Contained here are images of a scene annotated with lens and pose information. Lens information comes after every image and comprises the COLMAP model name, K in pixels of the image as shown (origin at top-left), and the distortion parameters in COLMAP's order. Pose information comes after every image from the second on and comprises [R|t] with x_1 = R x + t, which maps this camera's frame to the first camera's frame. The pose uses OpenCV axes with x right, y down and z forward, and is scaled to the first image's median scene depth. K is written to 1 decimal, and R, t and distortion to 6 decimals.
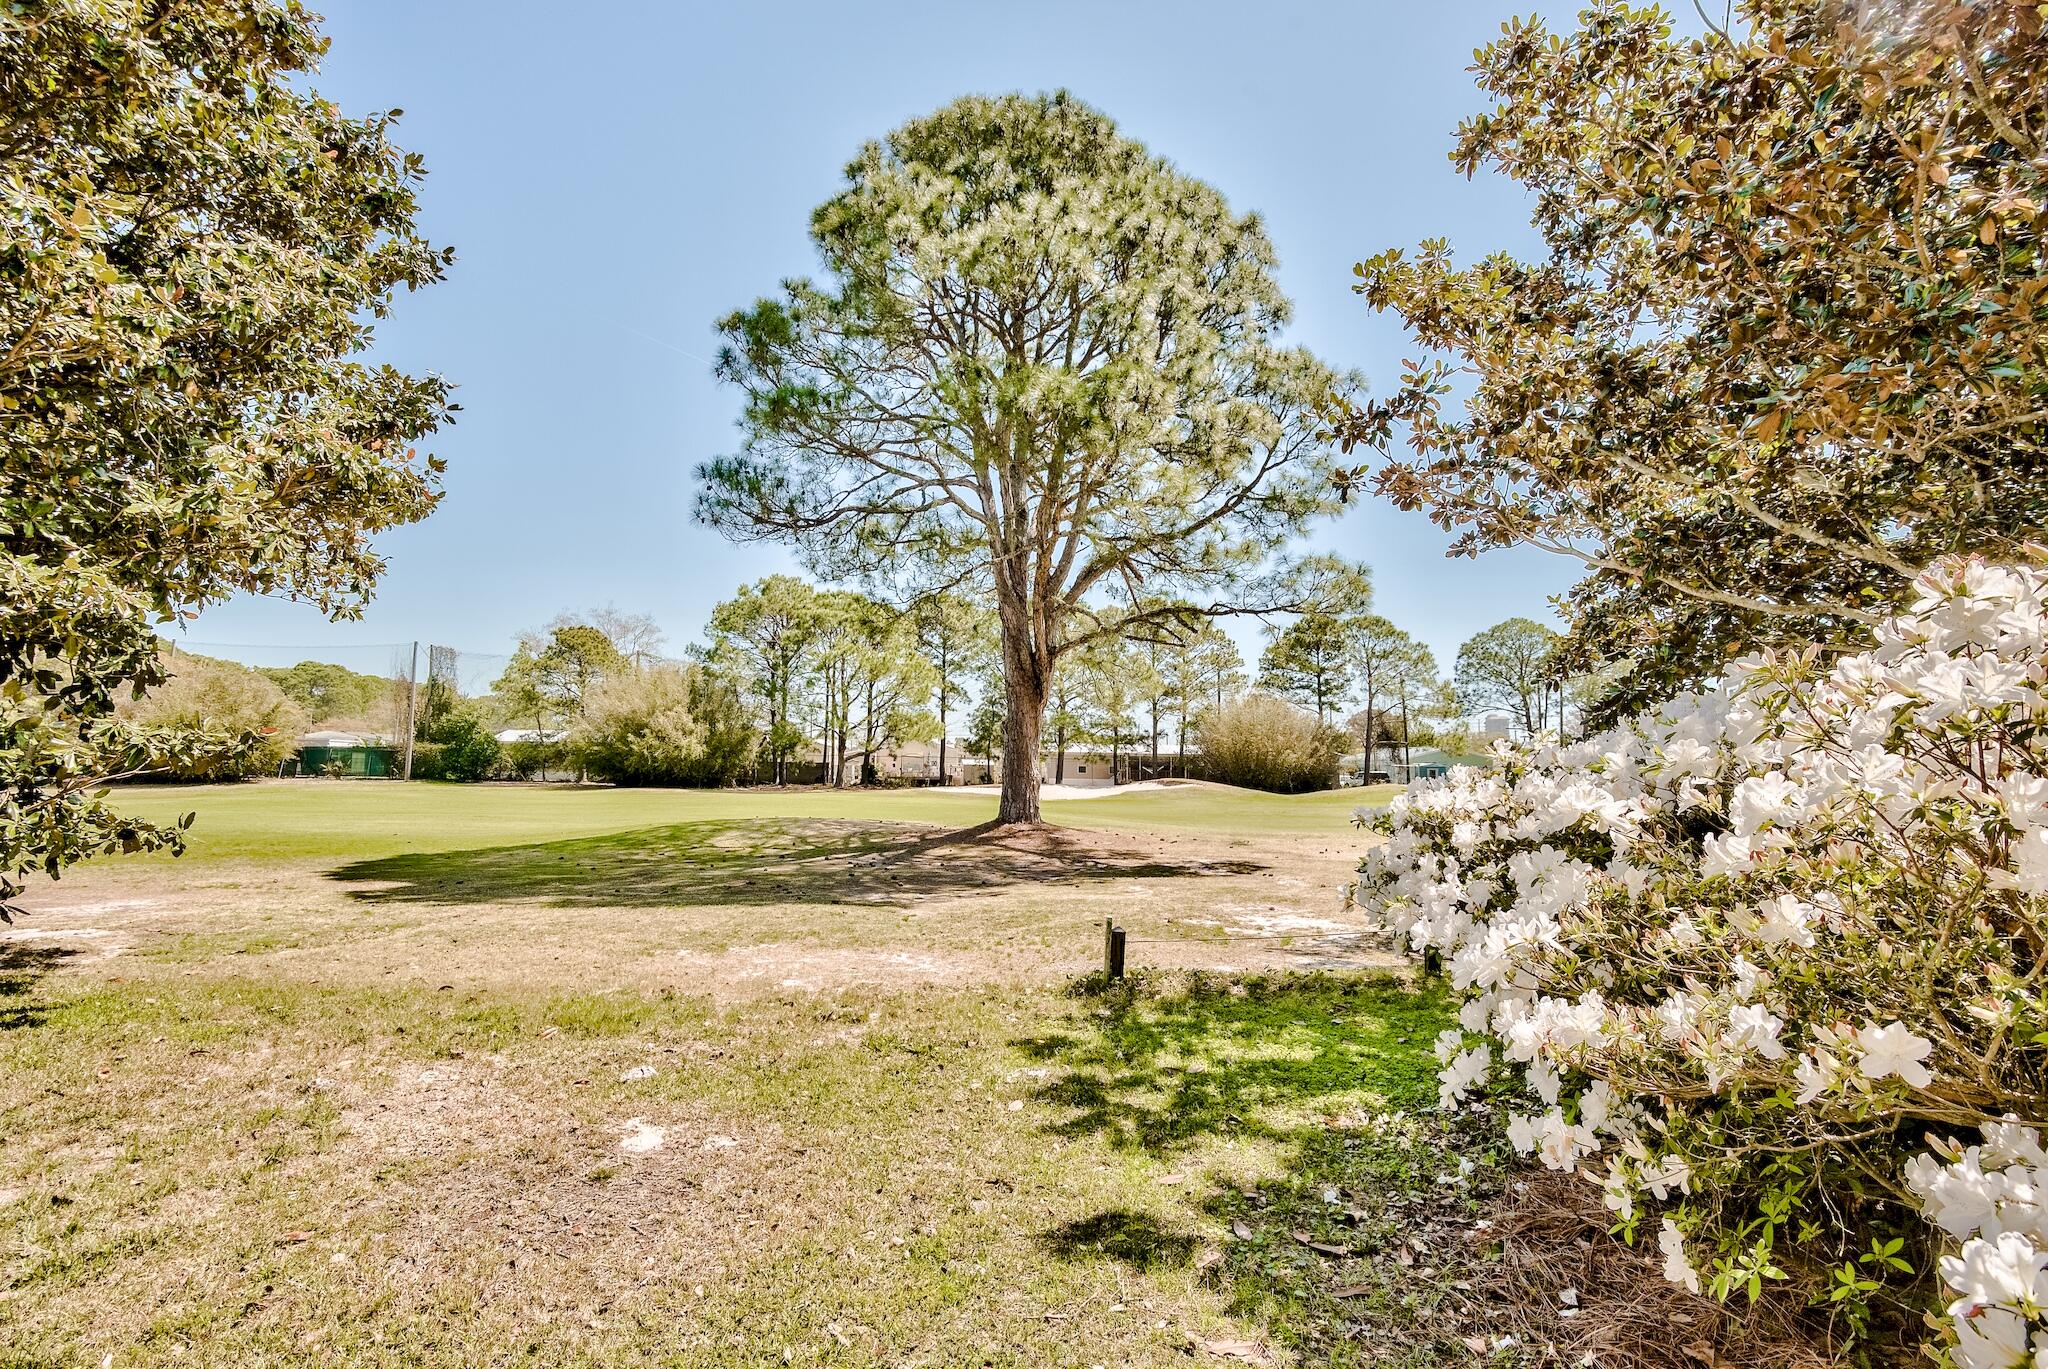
lens RADIAL K [[963.8, 0, 1024.0], [0, 963.8, 684.5], [0, 0, 1]] dist [0.001073, 0.000140]
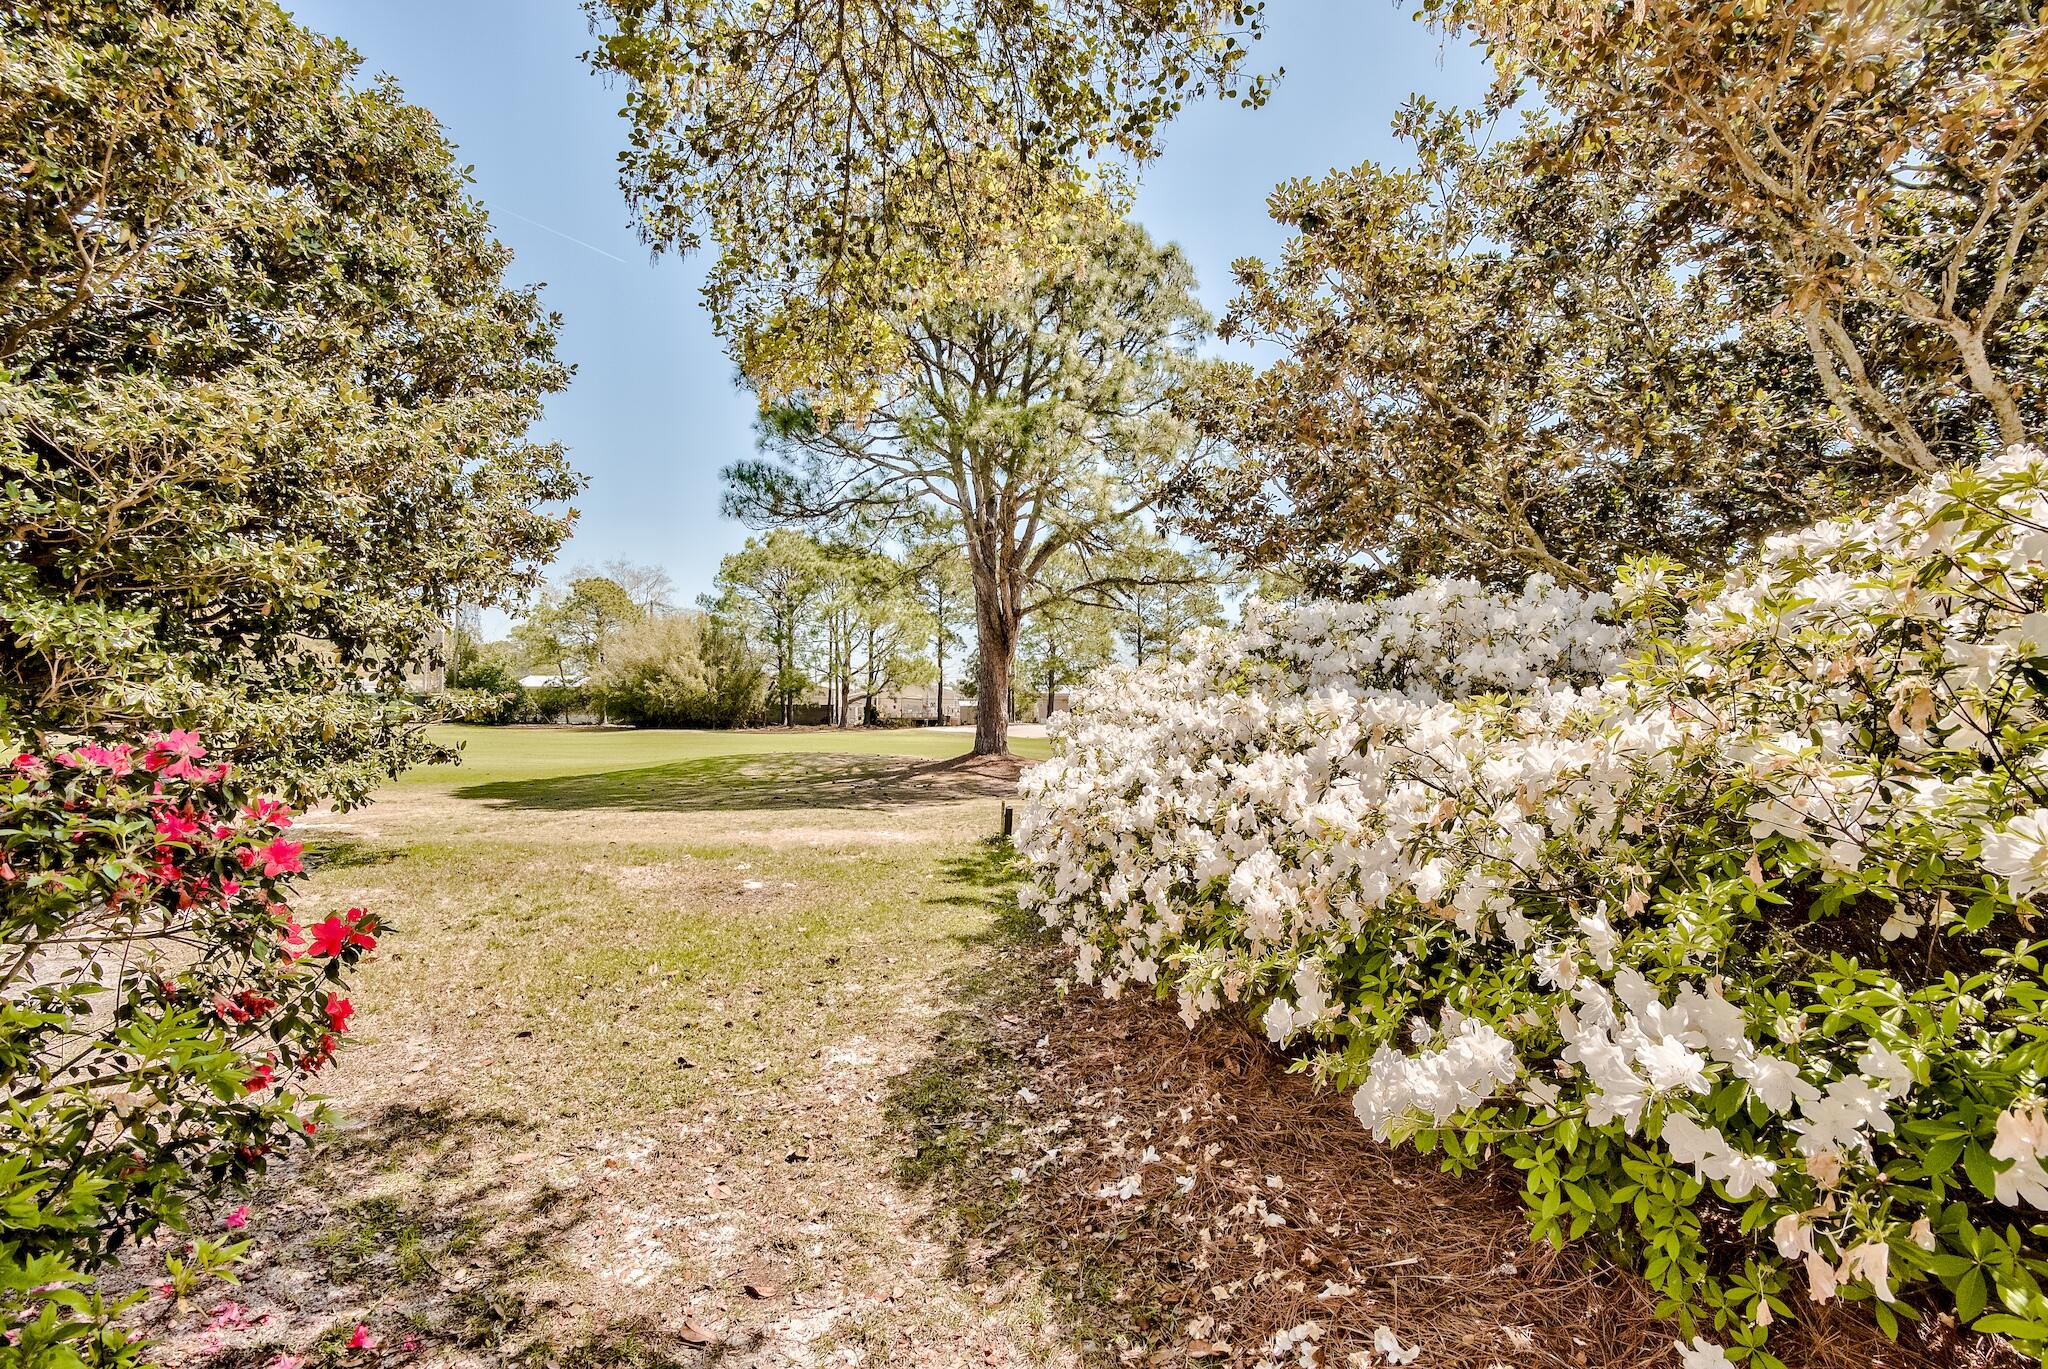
lens RADIAL K [[986.2, 0, 1024.0], [0, 986.2, 684.5], [0, 0, 1]] dist [0.000362, -0.000071]
pose [[0.999951, -0.005970, -0.007848, 0.028519], [0.006448, 0.998033, 0.062351, -0.013546], [0.007461, -0.062398, 0.998023, -0.142798]]
